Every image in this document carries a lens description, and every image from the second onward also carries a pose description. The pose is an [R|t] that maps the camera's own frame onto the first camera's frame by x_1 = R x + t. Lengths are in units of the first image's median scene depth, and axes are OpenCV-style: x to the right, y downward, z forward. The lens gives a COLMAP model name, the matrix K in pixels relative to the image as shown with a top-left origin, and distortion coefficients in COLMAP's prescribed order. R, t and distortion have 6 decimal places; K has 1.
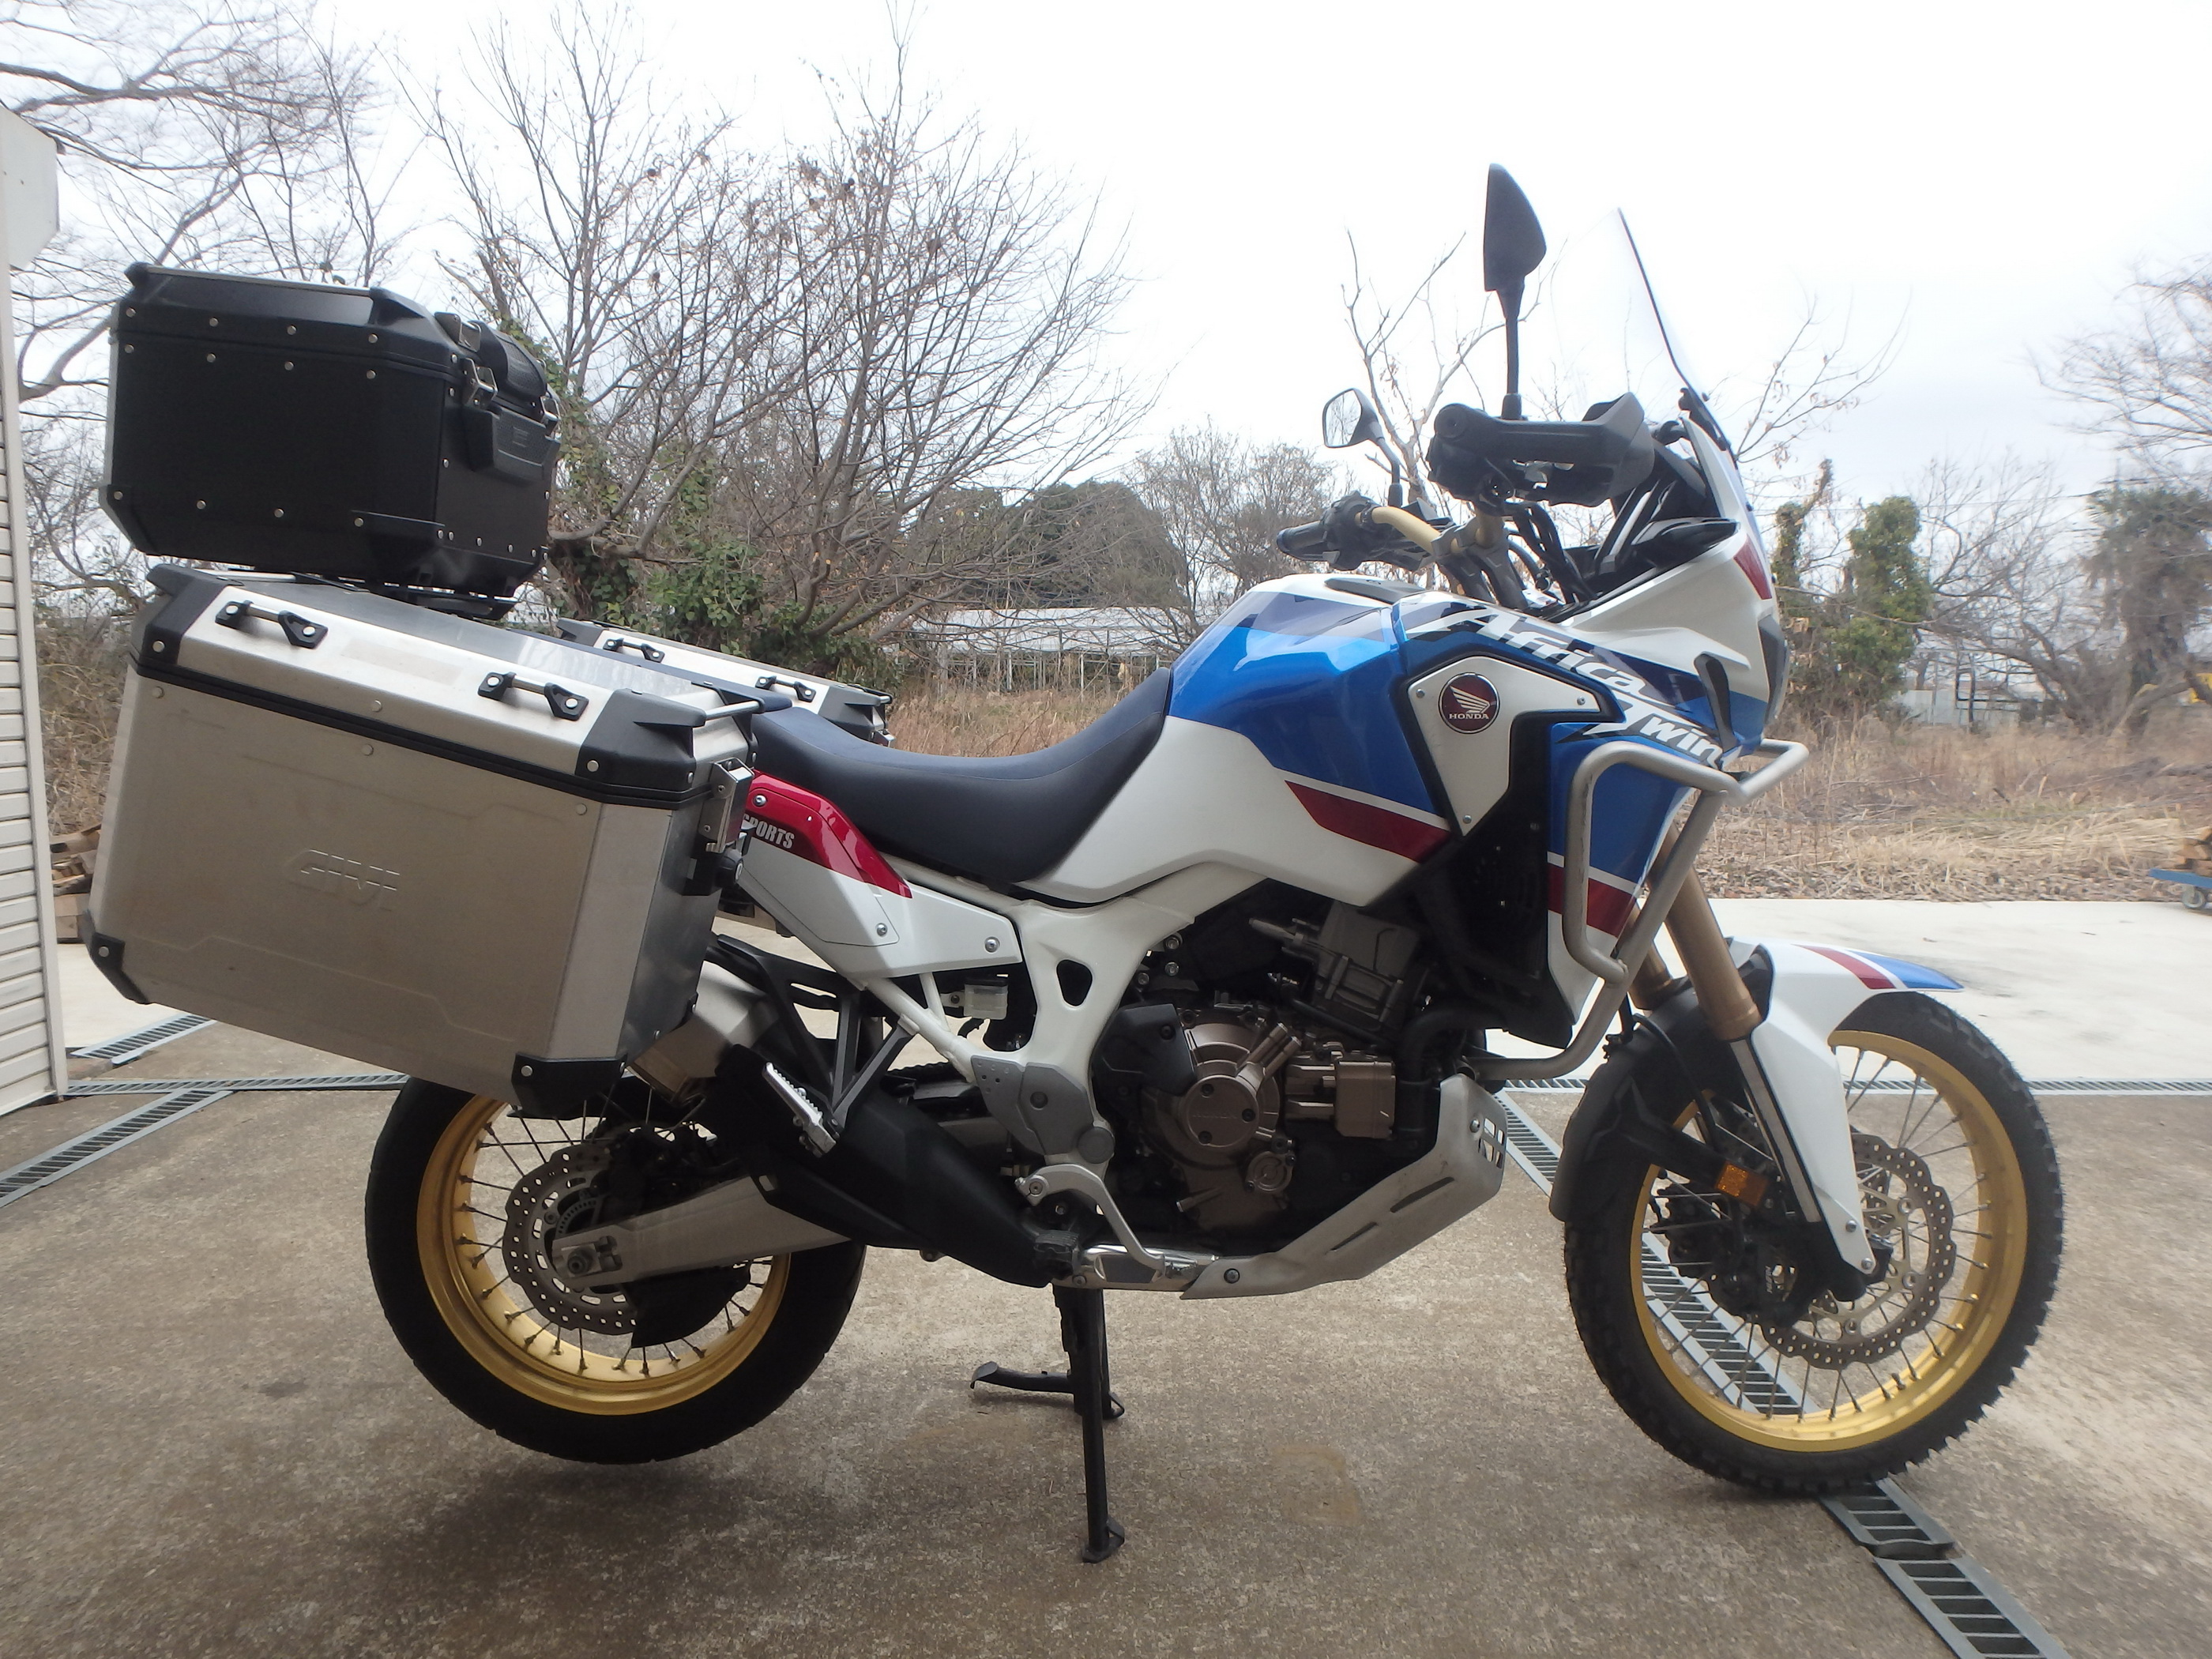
lens RADIAL K [[1357.9, 0, 1094.3], [0, 1357.9, 827.2], [0, 0, 1]] dist [-0.030987, 0.006106]
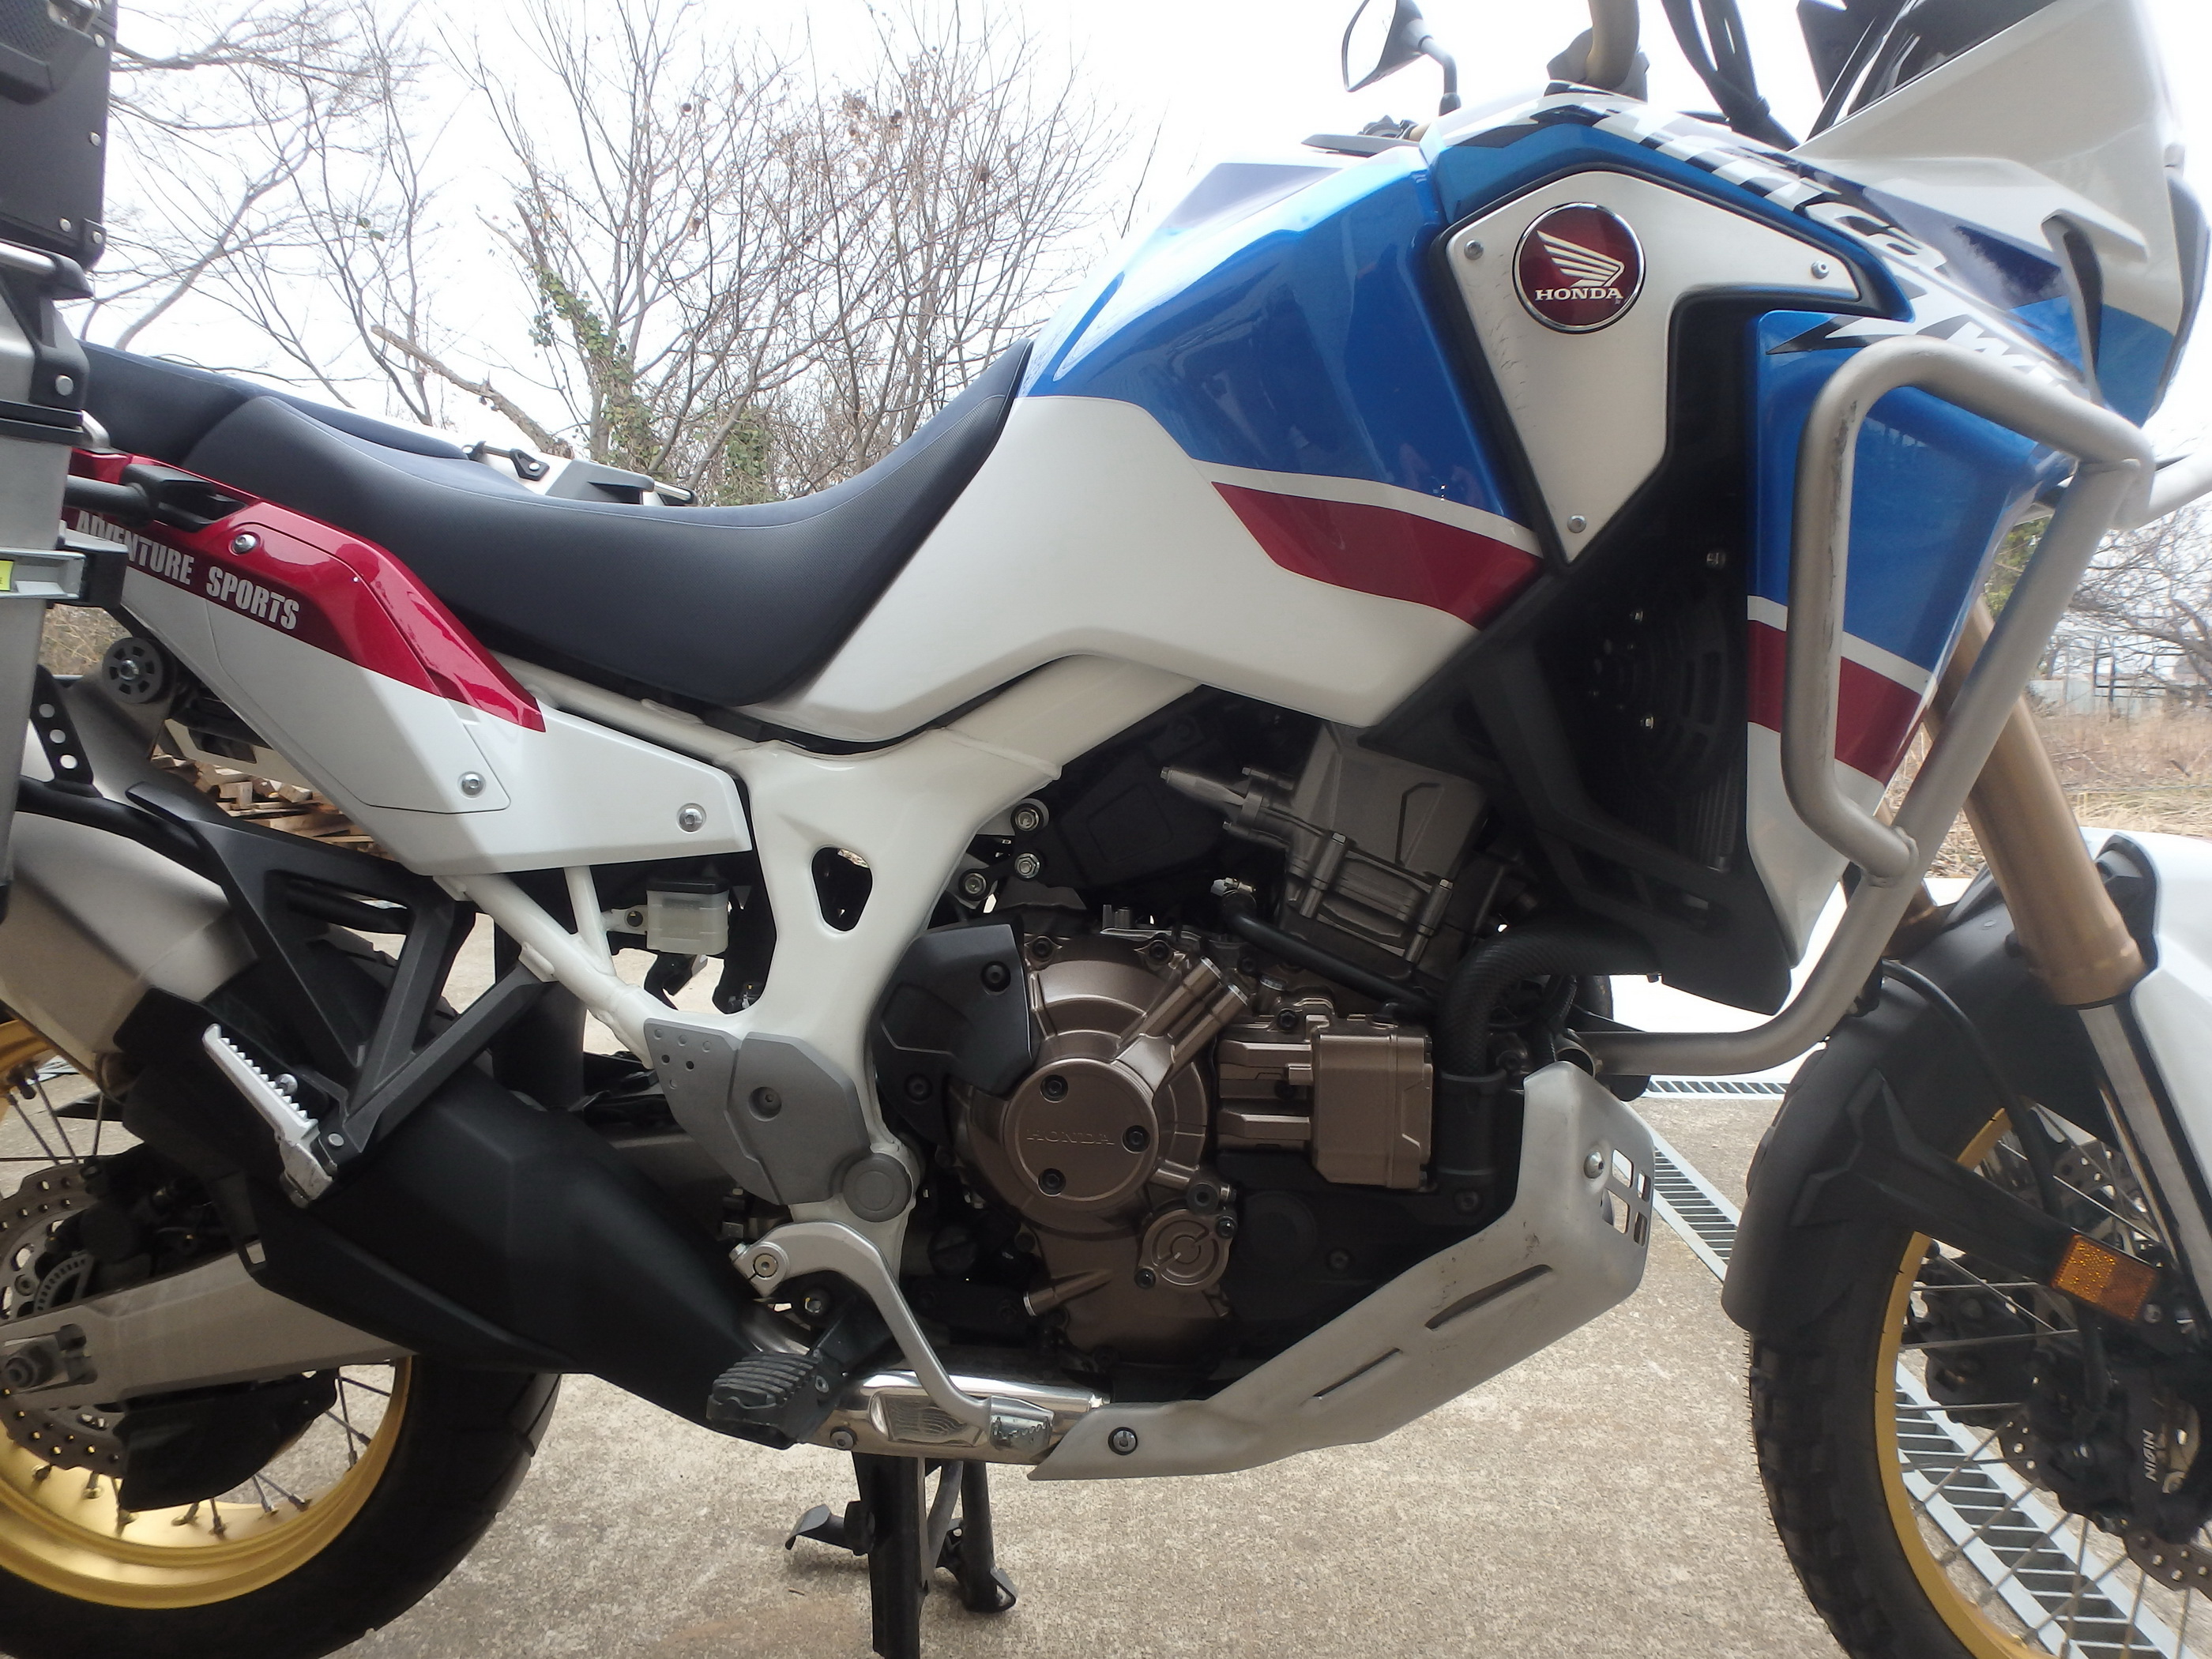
lens RADIAL K [[1357.9, 0, 1103.6], [0, 1357.9, 822.9], [0, 0, 1]] dist [-0.030987, 0.006106]
pose [[0.997985, -0.000387, -0.063454, 0.099540], [0.000337, 1.000000, -0.000801, 0.070833], [0.063454, 0.000778, 0.997984, 0.369423]]
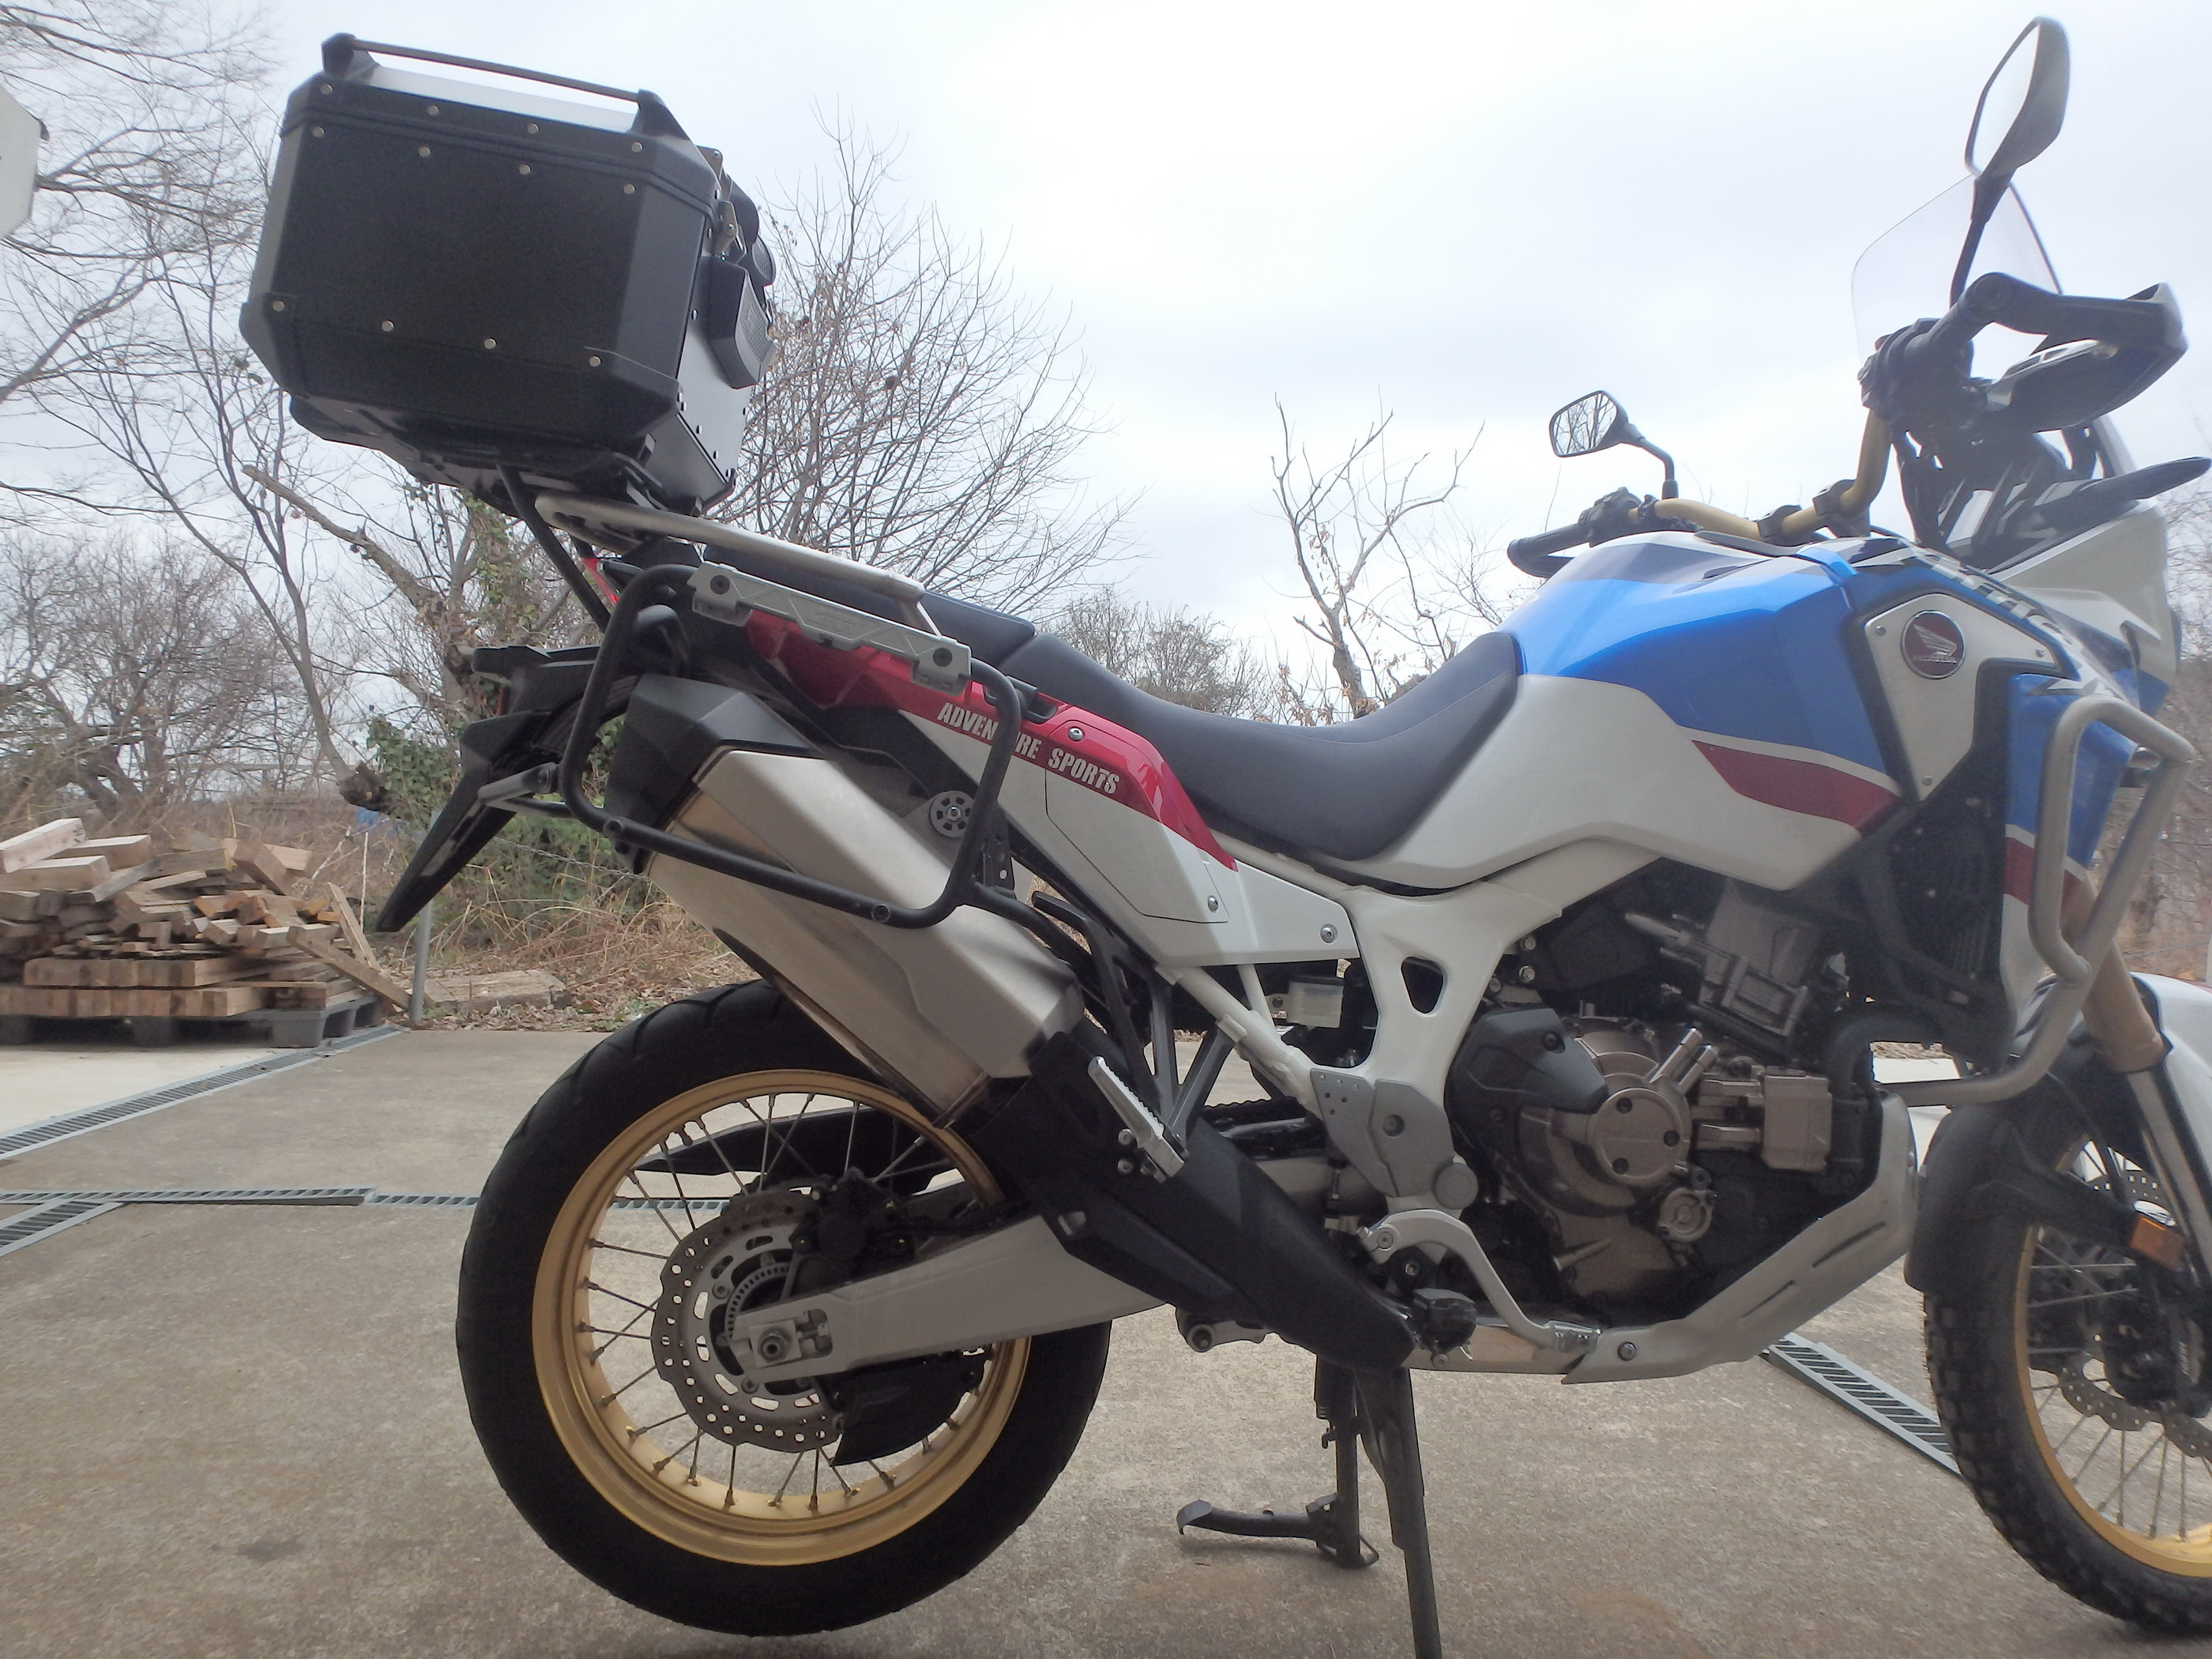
lens RADIAL K [[1357.9, 0, 1101.5], [0, 1357.9, 825.4], [0, 0, 1]] dist [-0.030987, 0.006106]
pose [[0.993983, 0.038560, 0.102524, -0.235722], [-0.024688, 0.990771, -0.133282, 0.106033], [-0.106717, 0.129949, 0.985761, 0.159586]]
